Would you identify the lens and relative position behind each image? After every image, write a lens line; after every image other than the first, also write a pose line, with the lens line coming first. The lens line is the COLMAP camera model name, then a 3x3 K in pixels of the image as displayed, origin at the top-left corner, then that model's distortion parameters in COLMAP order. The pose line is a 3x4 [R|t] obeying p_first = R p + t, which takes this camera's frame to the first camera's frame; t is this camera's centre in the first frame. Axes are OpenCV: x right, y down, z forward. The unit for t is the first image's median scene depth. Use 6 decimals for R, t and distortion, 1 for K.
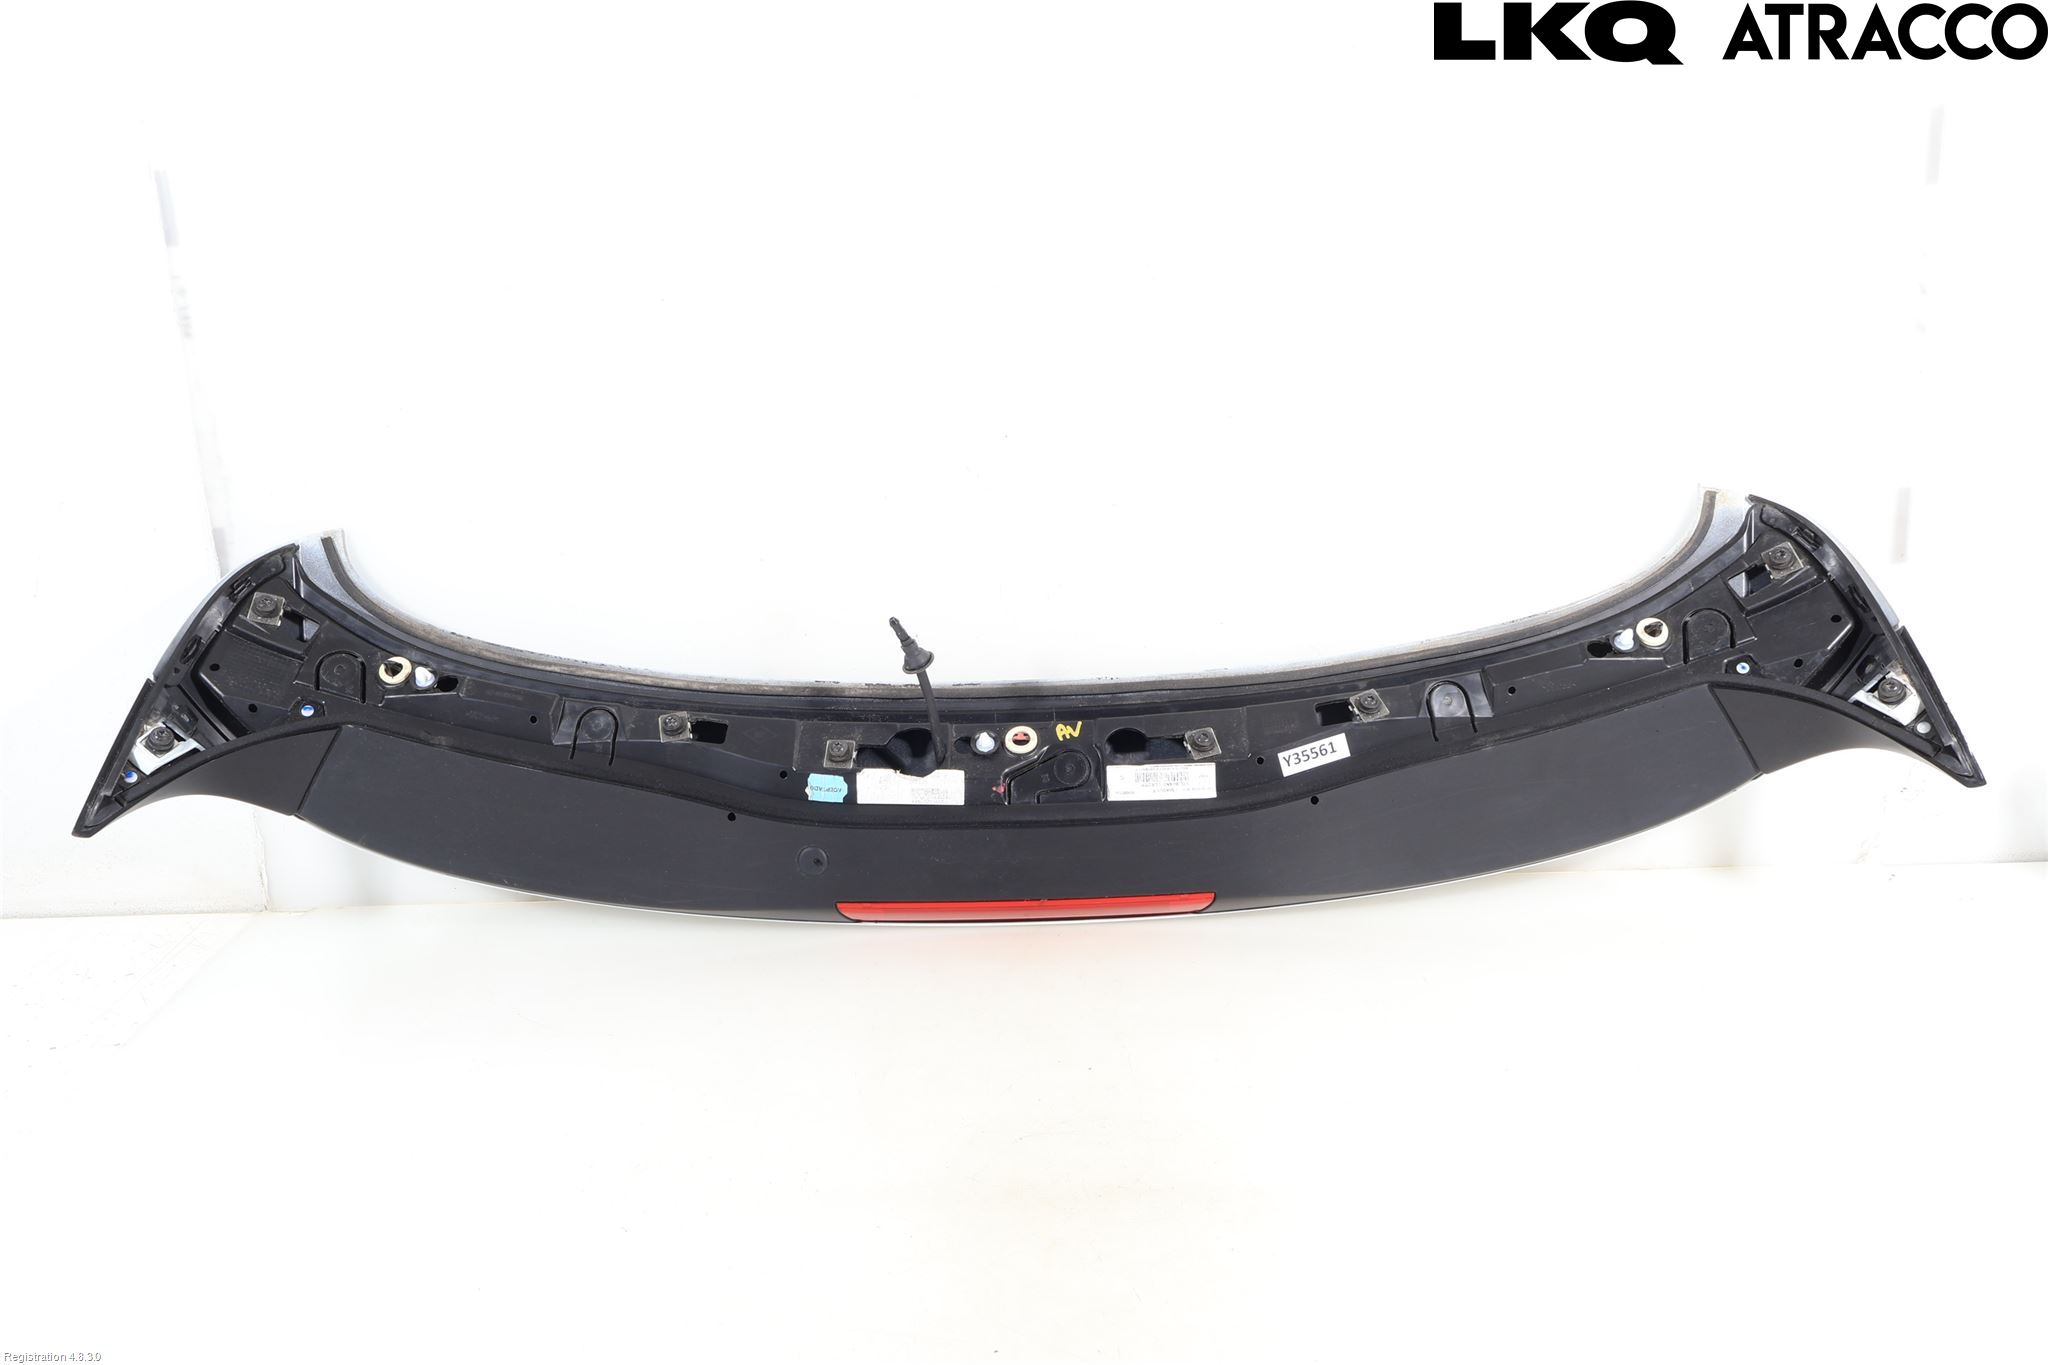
lens RADIAL K [[1881.9, 0, 1021.9], [0, 1881.9, 684.8], [0, 0, 1]] dist [0.045649, 0.000000]
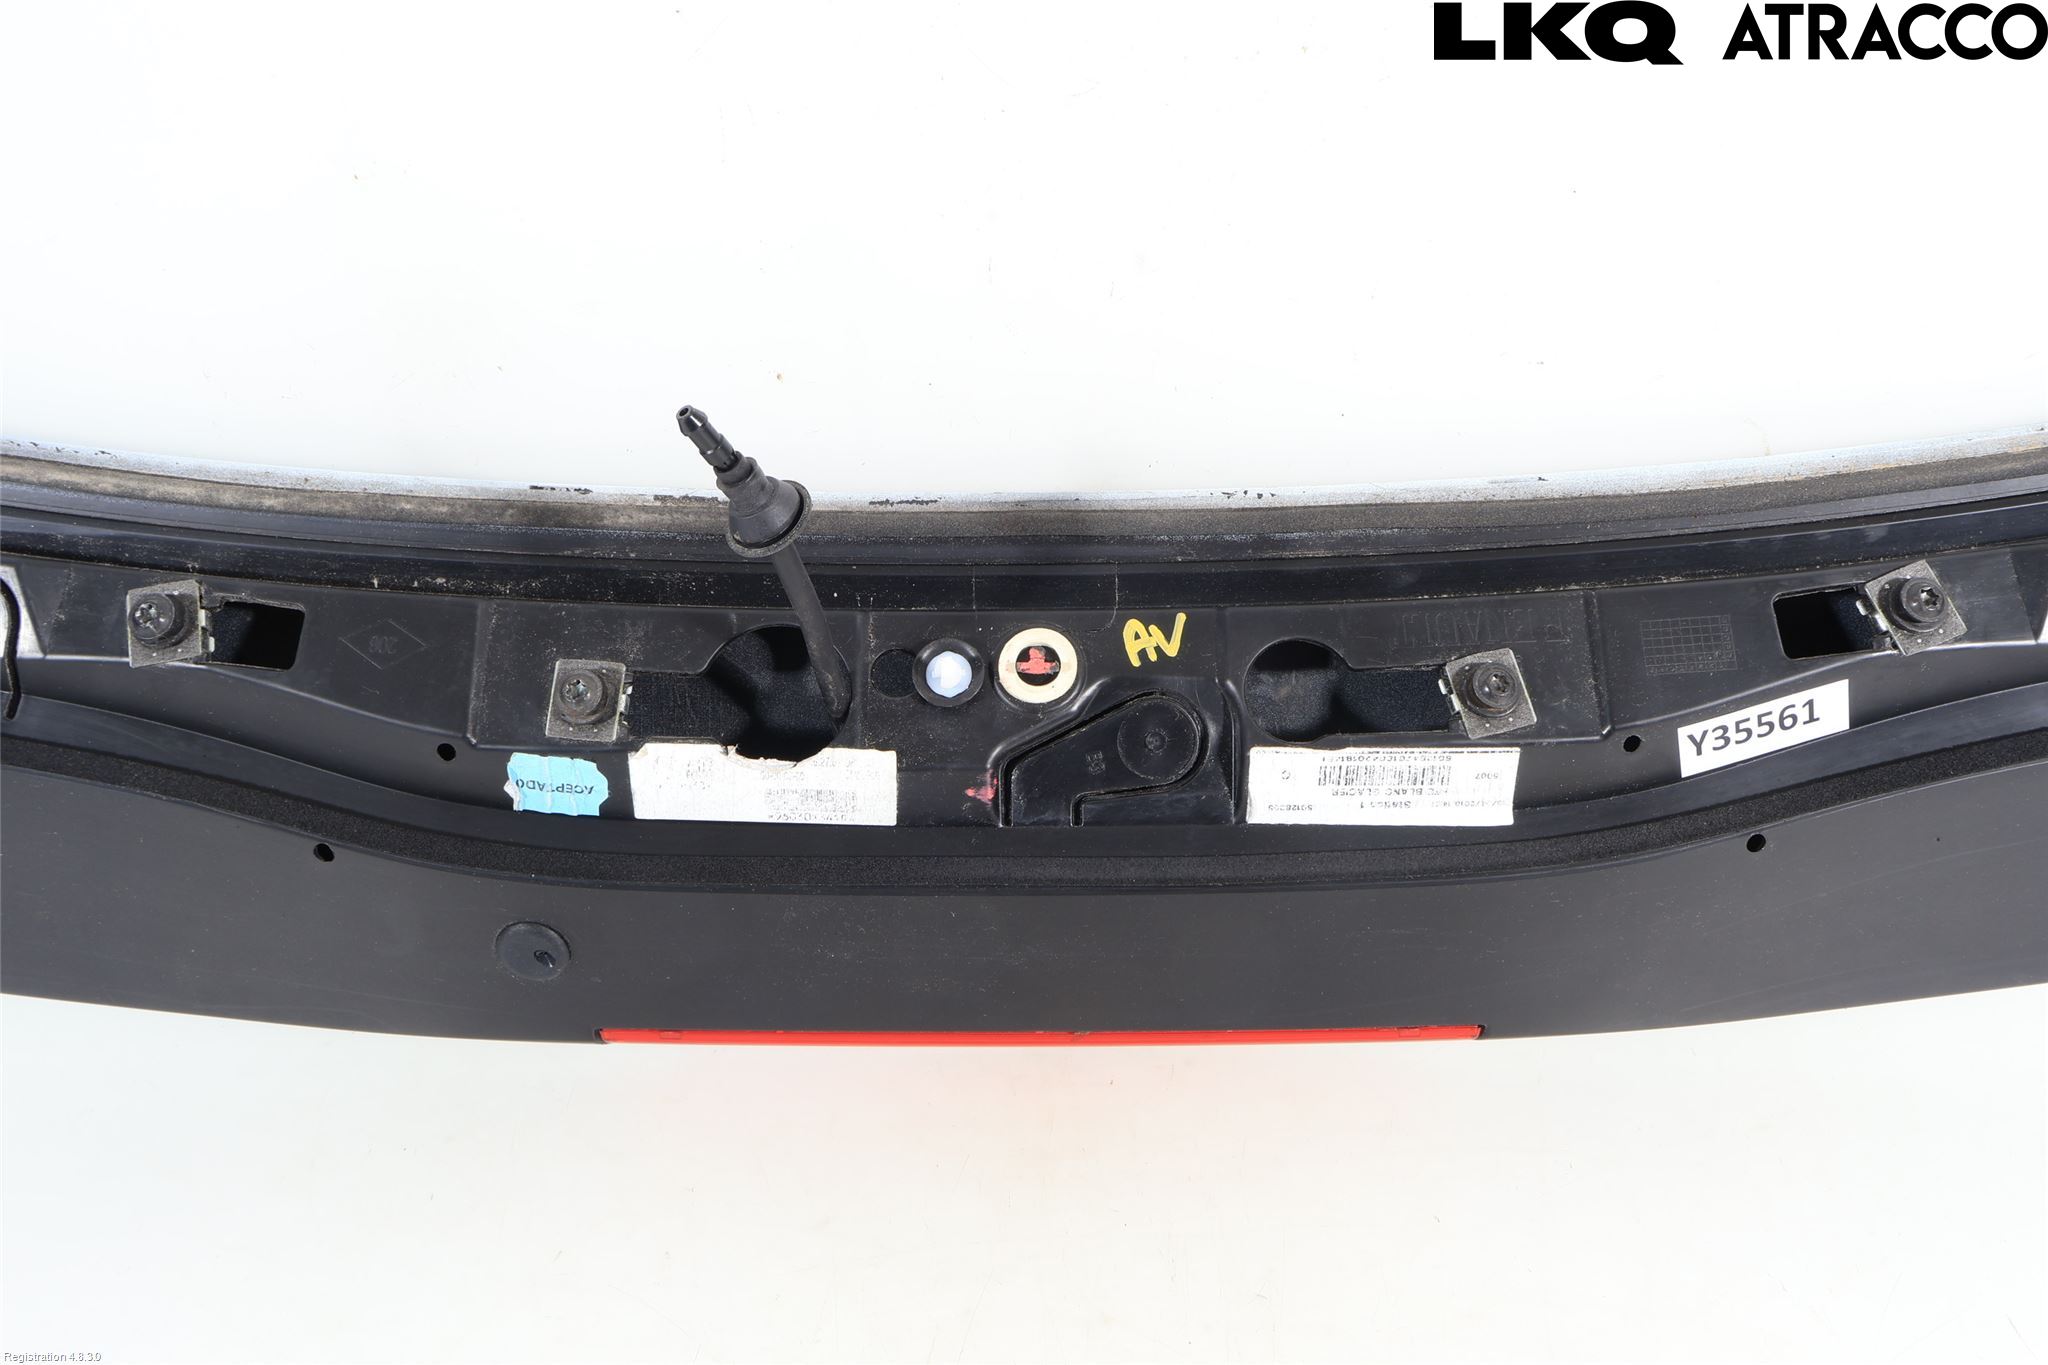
lens RADIAL K [[1756.1, 0, 1031.1], [0, 1756.1, 682.2], [0, 0, 1]] dist [0.012575, 0.007651]
pose [[0.999444, 0.011643, 0.031230, -0.013681], [-0.021331, 0.943418, 0.330919, -0.092898], [-0.025610, -0.331402, 0.943142, 0.645838]]
